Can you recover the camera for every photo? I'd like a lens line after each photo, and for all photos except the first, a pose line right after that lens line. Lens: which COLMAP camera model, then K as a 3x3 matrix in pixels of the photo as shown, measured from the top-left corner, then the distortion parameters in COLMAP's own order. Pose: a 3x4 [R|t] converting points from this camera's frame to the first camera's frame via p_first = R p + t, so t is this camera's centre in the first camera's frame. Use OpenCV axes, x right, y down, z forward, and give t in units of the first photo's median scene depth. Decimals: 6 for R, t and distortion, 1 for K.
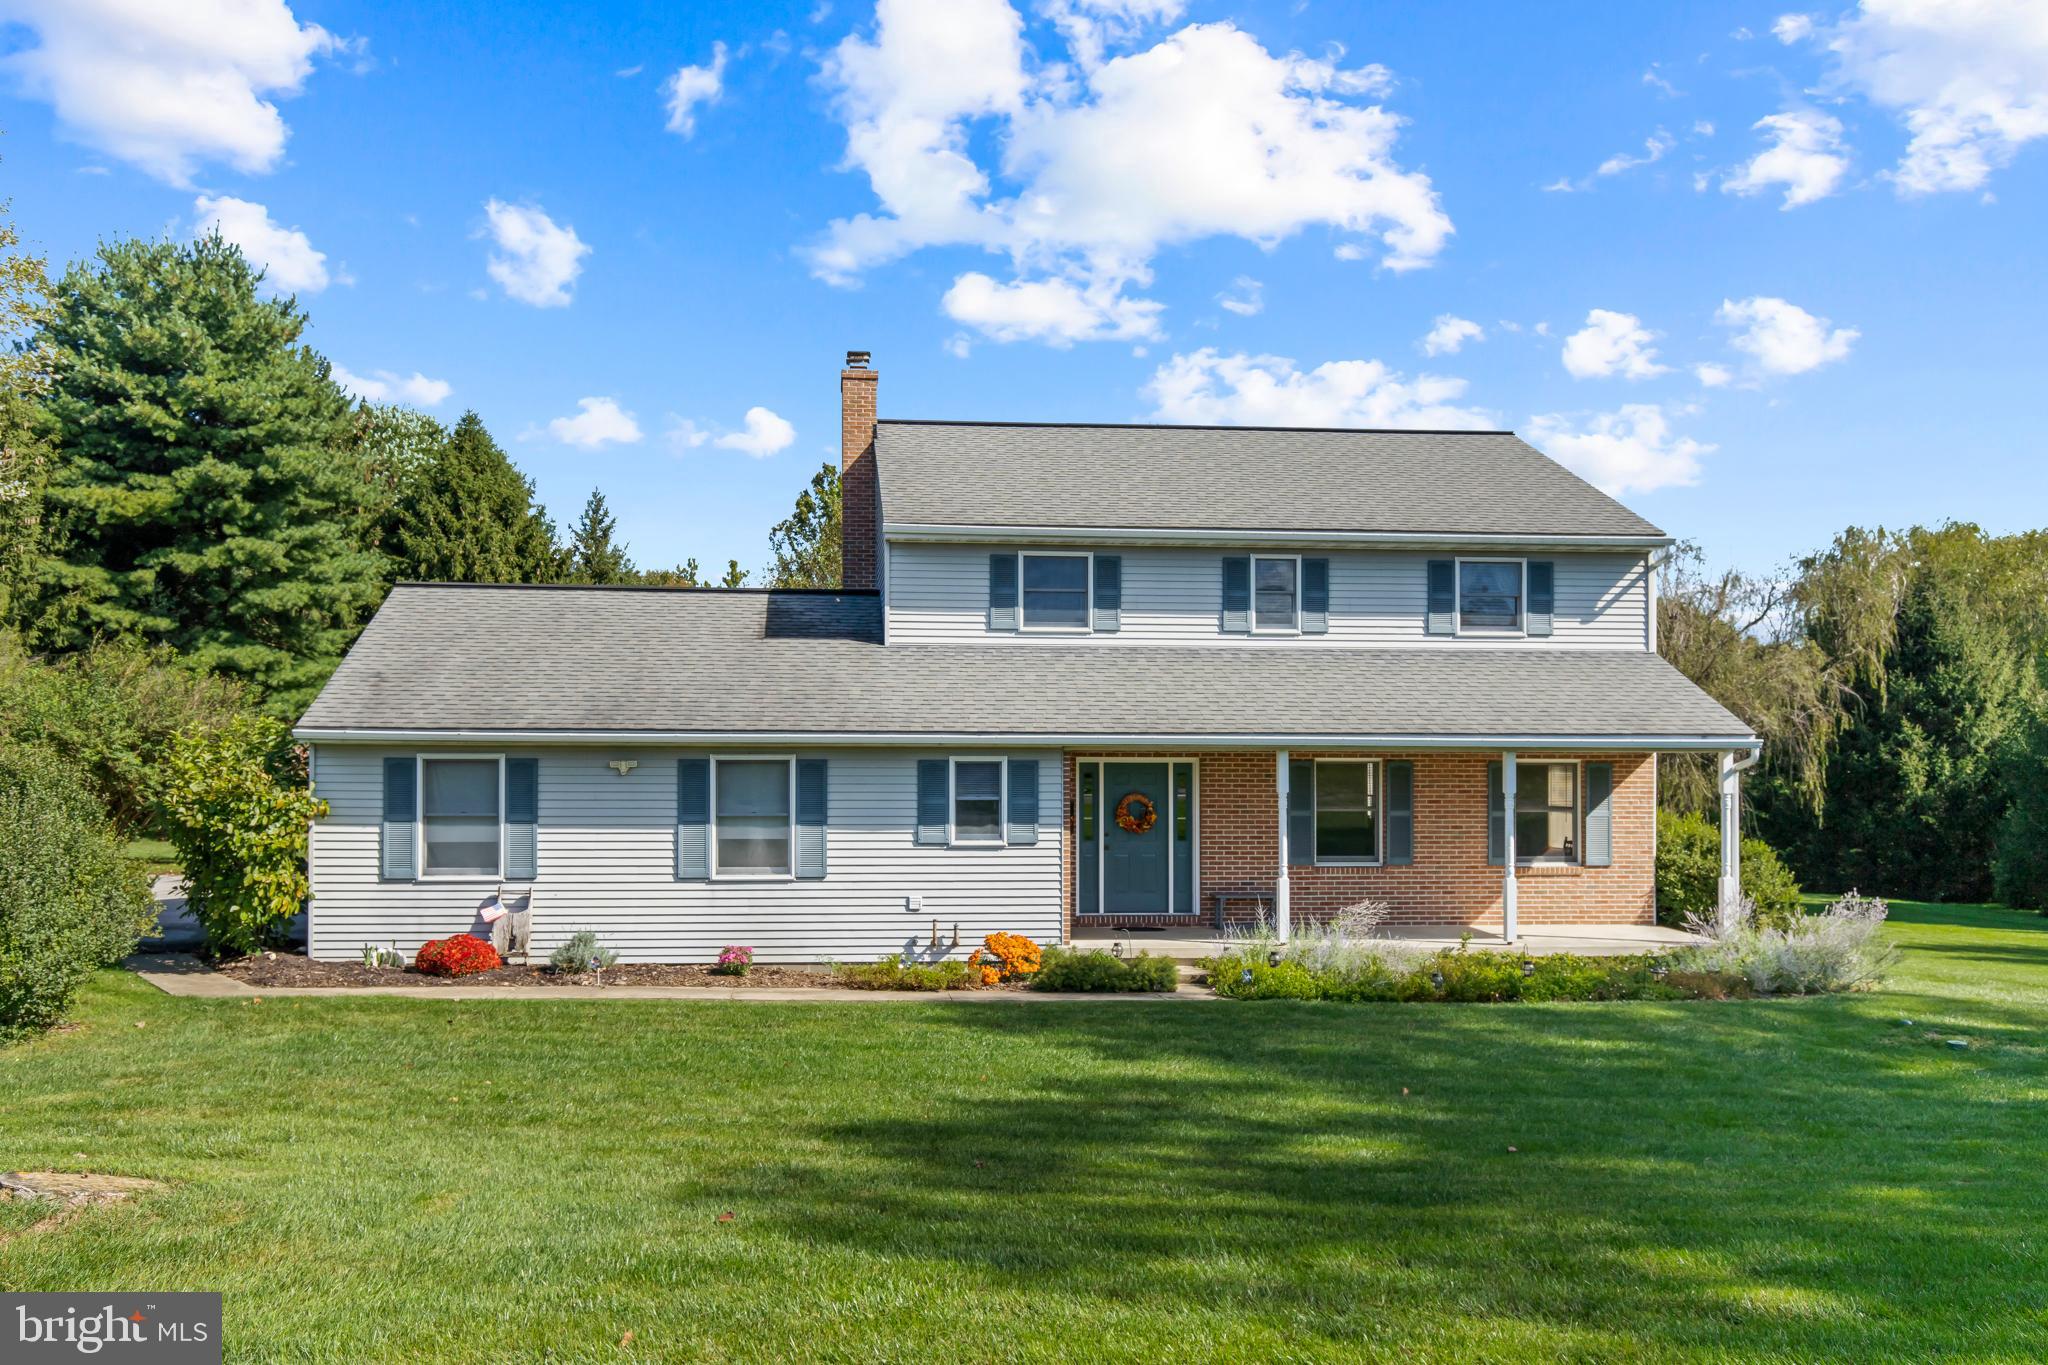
lens RADIAL K [[1538.4, 0, 1089.2], [0, 1538.4, 770.7], [0, 0, 1]] dist [-0.008176, 0.013193]
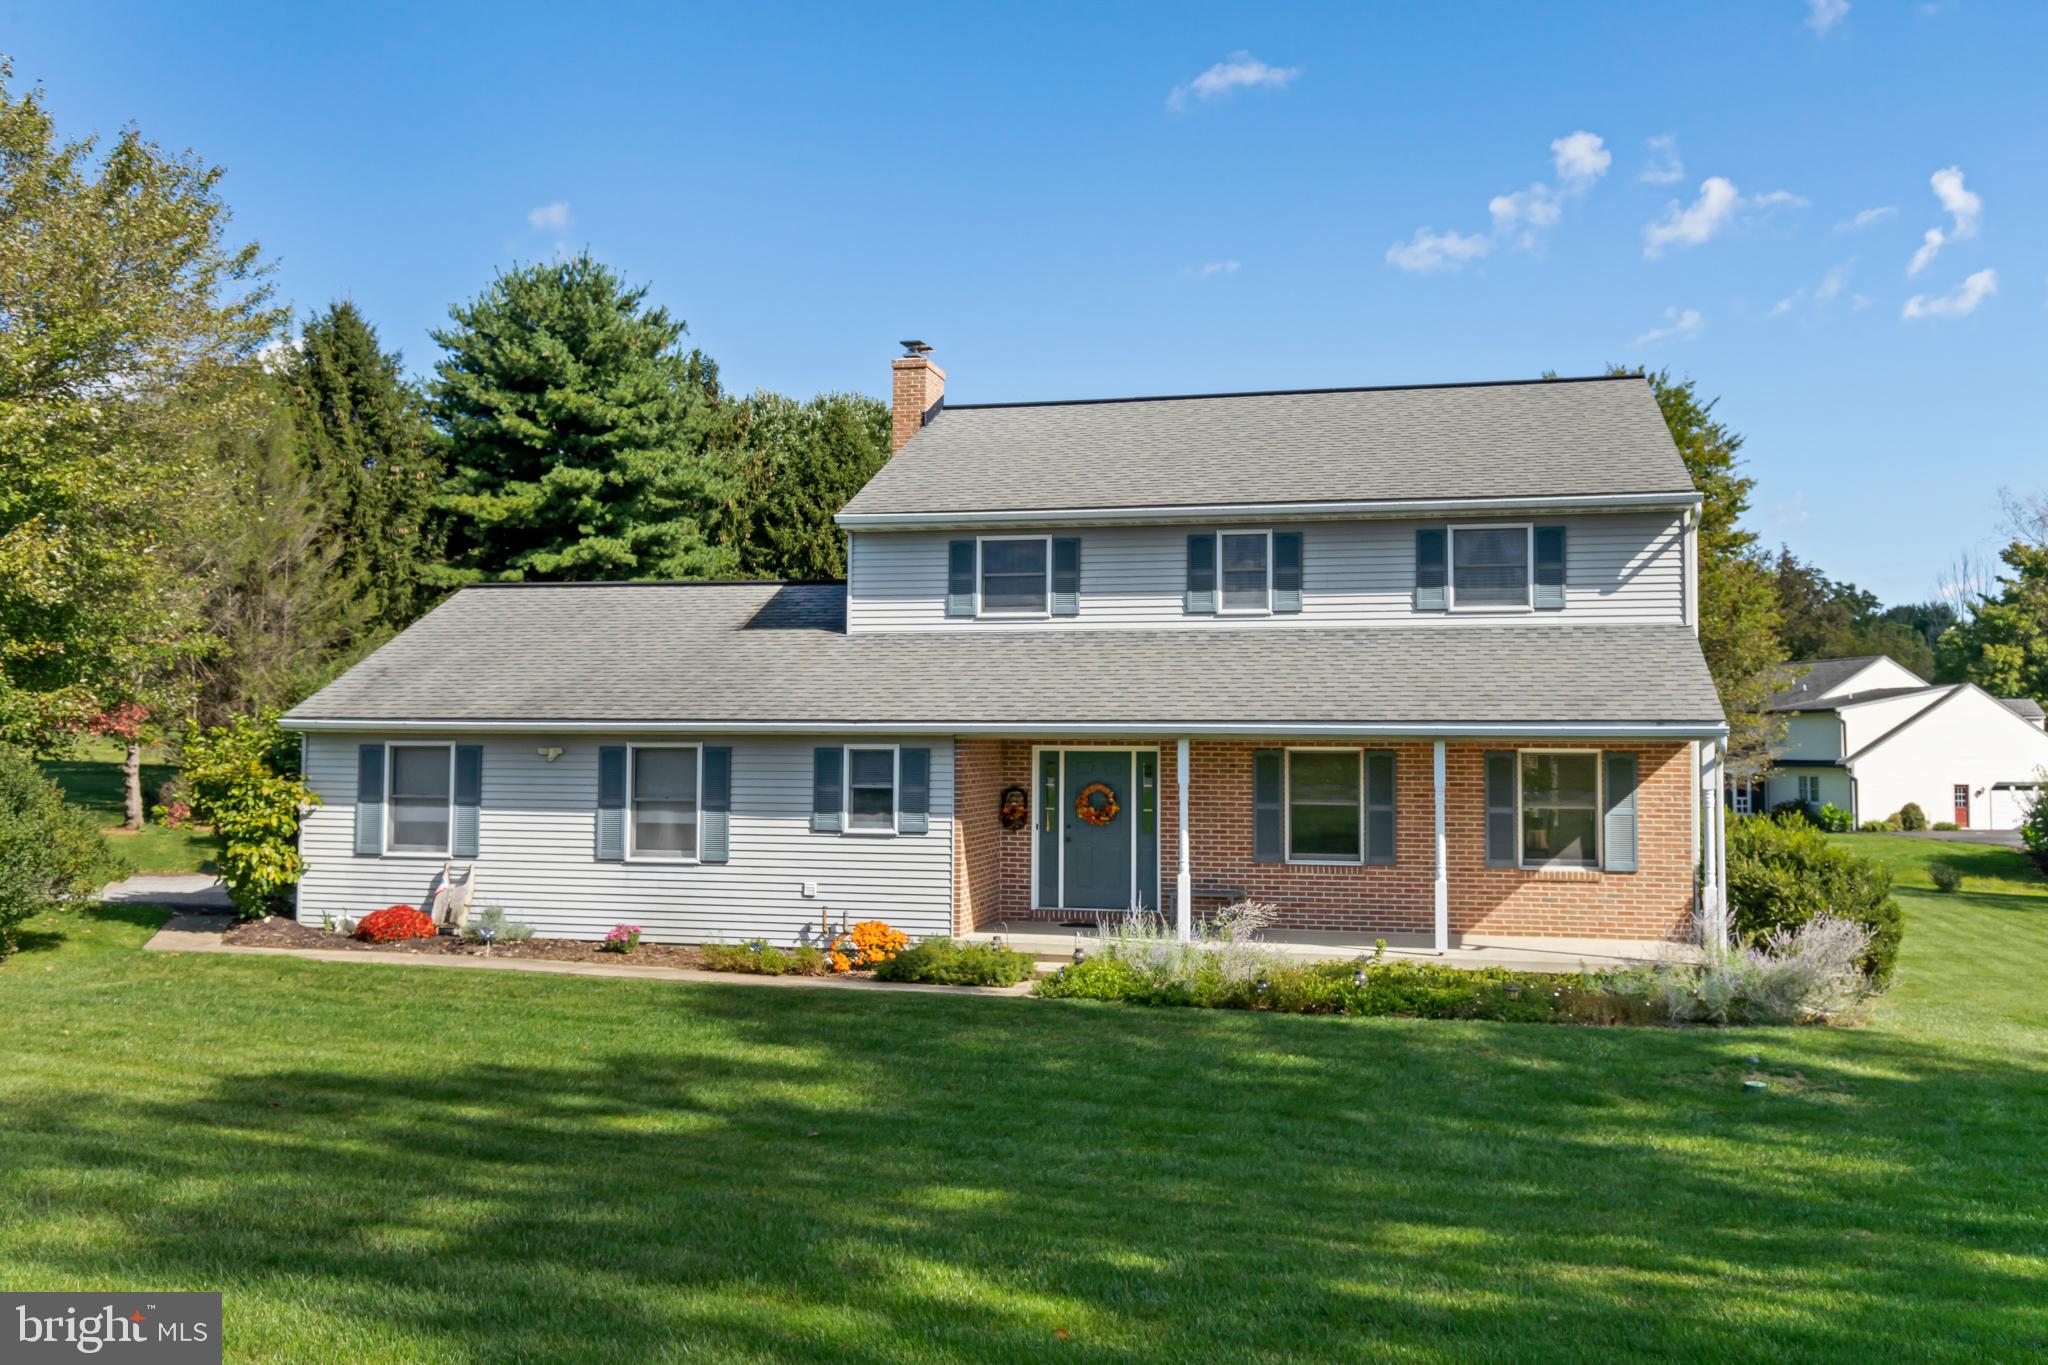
lens RADIAL K [[1666.4, 0, 1025.2], [0, 1666.4, 688.9], [0, 0, 1]] dist [-0.000424, -0.001913]
pose [[0.952986, -0.008324, -0.302899, 0.355419], [-0.004633, 0.999105, -0.042033, -0.000318], [0.302978, 0.041460, 0.952095, -0.005586]]
